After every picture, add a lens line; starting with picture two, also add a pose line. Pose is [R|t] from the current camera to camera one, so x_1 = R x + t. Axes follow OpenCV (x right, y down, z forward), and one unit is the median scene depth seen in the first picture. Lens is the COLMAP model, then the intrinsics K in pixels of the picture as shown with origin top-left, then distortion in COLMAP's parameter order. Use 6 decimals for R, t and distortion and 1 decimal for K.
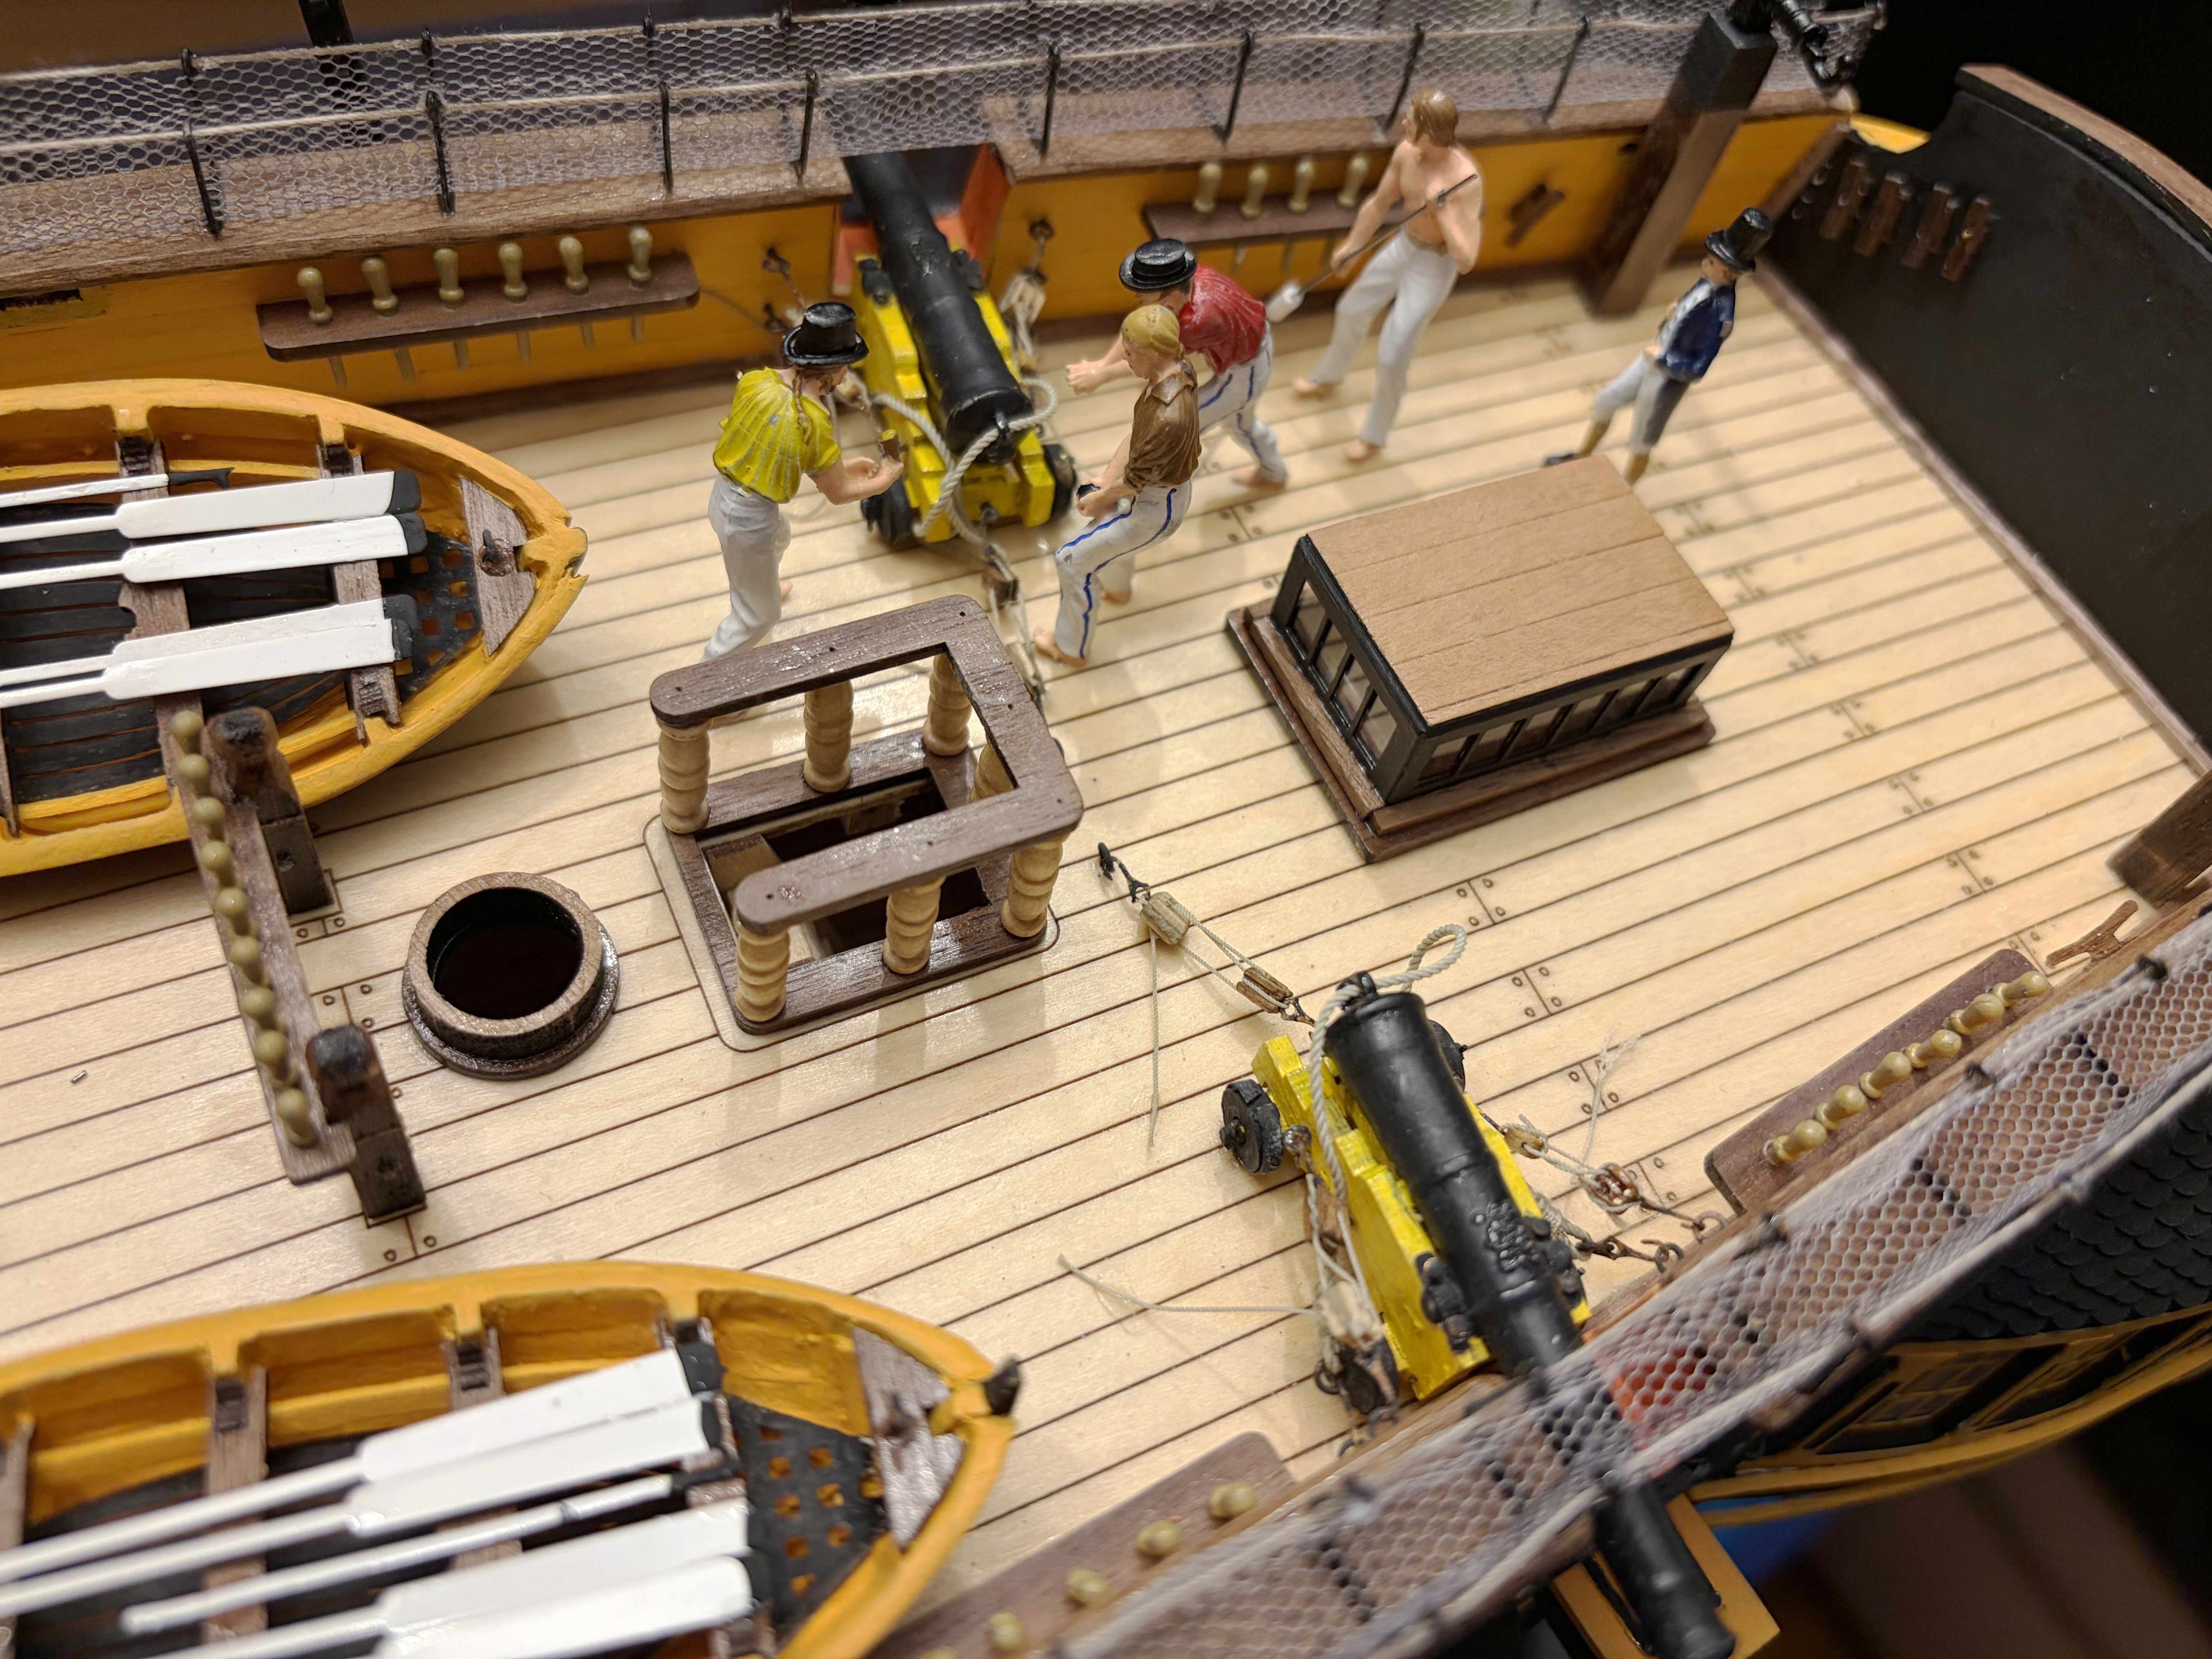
lens RADIAL K [[1844.7, 0, 1106.0], [0, 1844.7, 829.5], [0, 0, 1]] dist [0.006323, 0.000649]
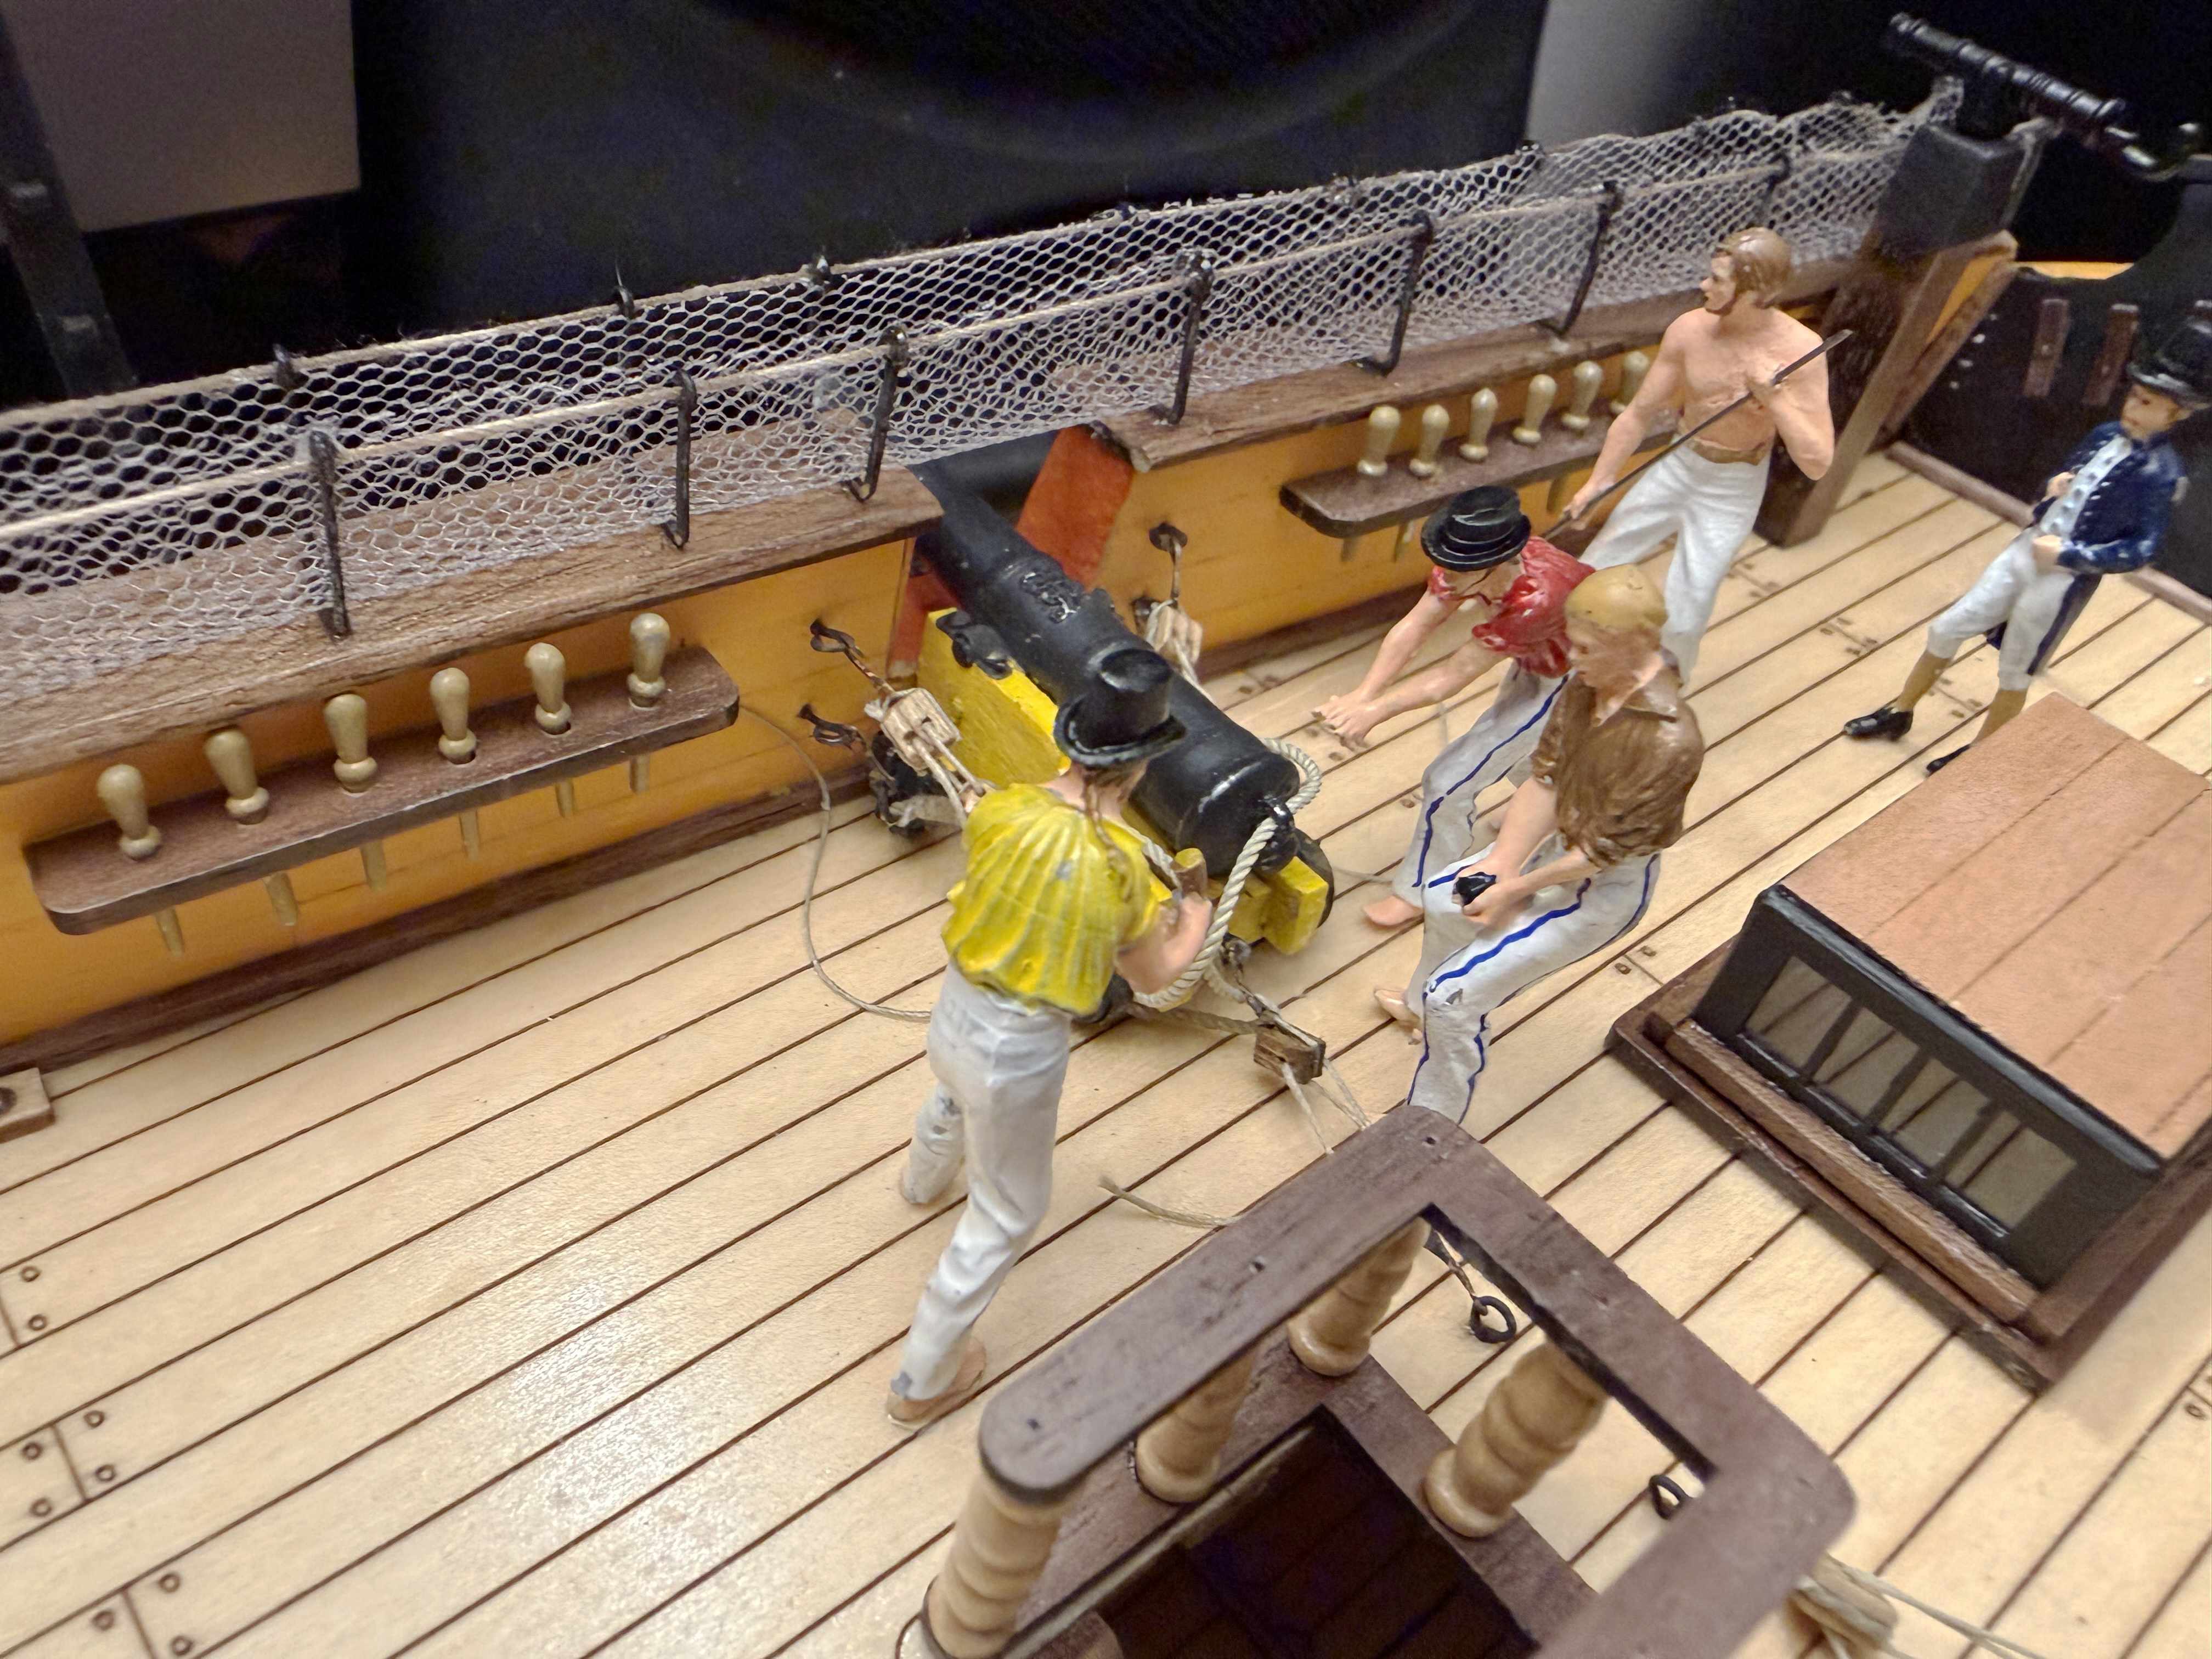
lens RADIAL K [[1699.0, 0, 910.4], [0, 1699.0, 824.2], [0, 0, 1]] dist [0.011062, 0.001775]
pose [[0.974377, -0.184189, 0.129089, -0.256575], [0.206300, 0.960517, -0.186674, -0.134425], [-0.089609, 0.208522, 0.973904, 0.456728]]
